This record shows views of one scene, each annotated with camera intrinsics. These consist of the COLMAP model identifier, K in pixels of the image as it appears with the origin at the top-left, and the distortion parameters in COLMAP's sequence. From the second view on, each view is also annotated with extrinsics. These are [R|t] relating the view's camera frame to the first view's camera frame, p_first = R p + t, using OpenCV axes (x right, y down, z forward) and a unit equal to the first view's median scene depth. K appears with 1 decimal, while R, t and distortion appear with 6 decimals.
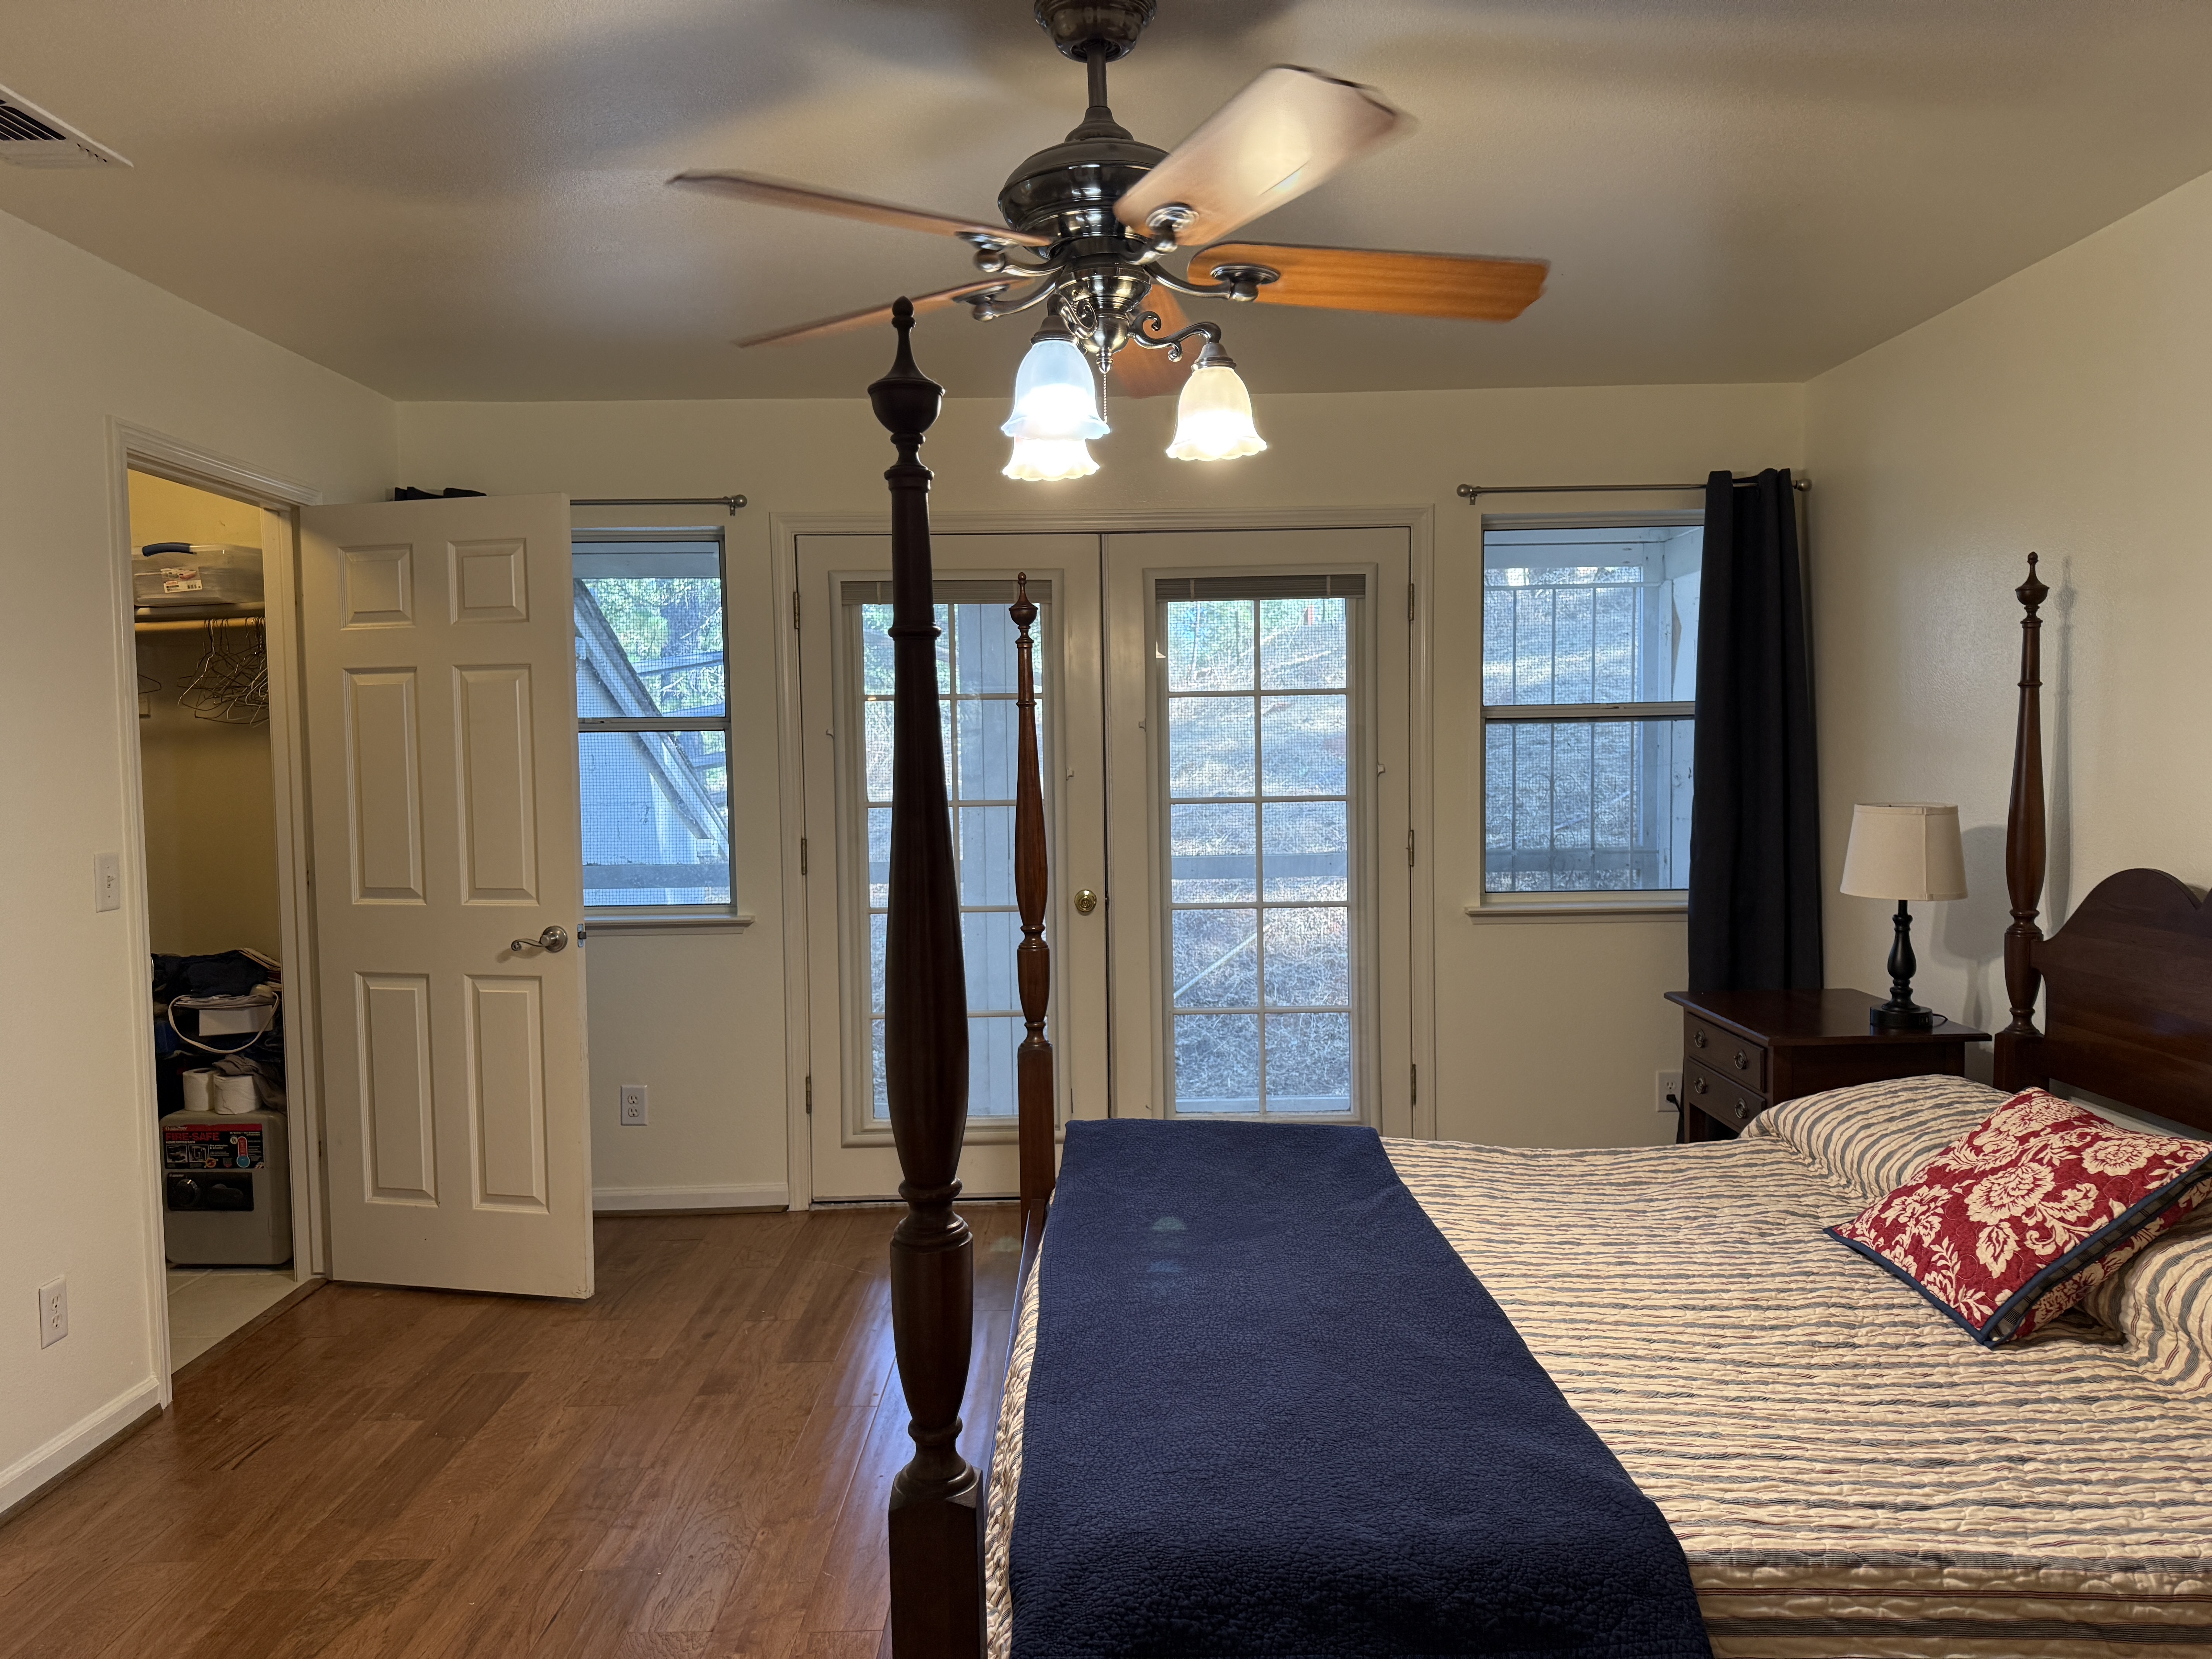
lens RADIAL K [[1555.4, 0, 1109.4], [0, 1555.4, 830.8], [0, 0, 1]] dist [0.007266, -0.014788]
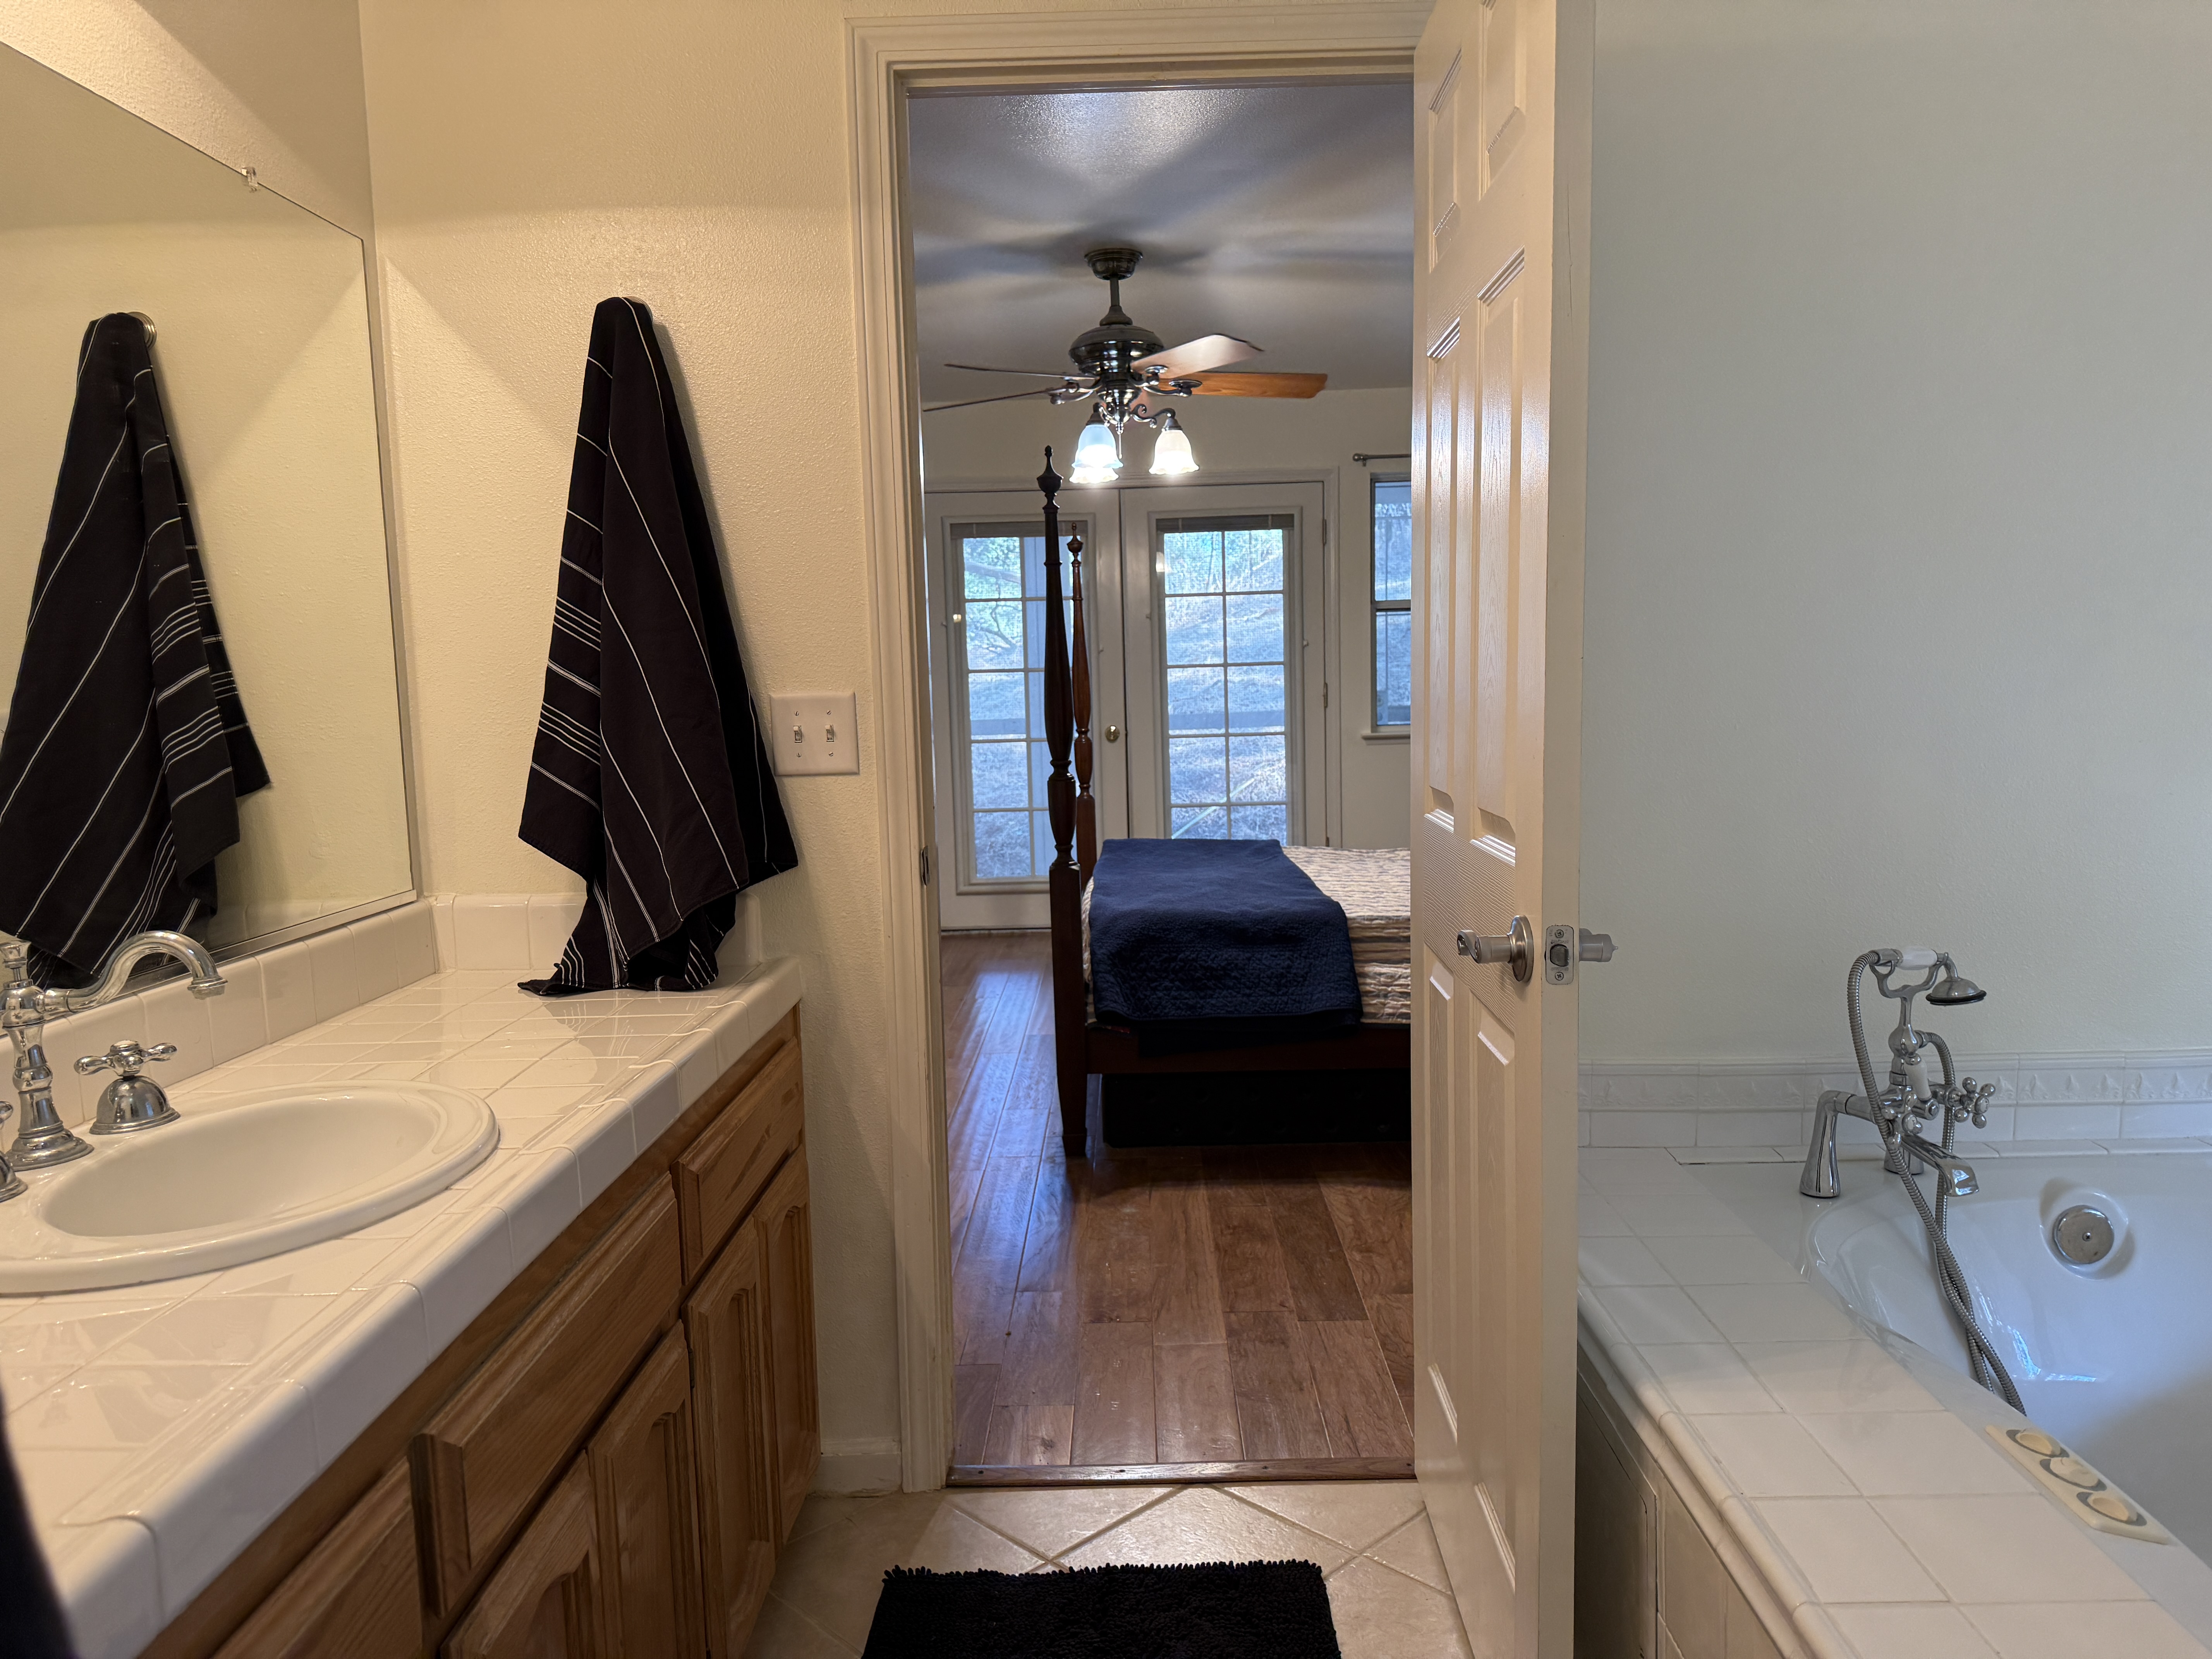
lens RADIAL K [[1555.4, 0, 1106.6], [0, 1555.4, 877.2], [0, 0, 1]] dist [0.007266, -0.014788]
pose [[0.999787, -0.010443, -0.017798, 0.010152], [0.011885, 0.996485, 0.082925, 0.123820], [0.016870, -0.083119, 0.996397, -1.114896]]
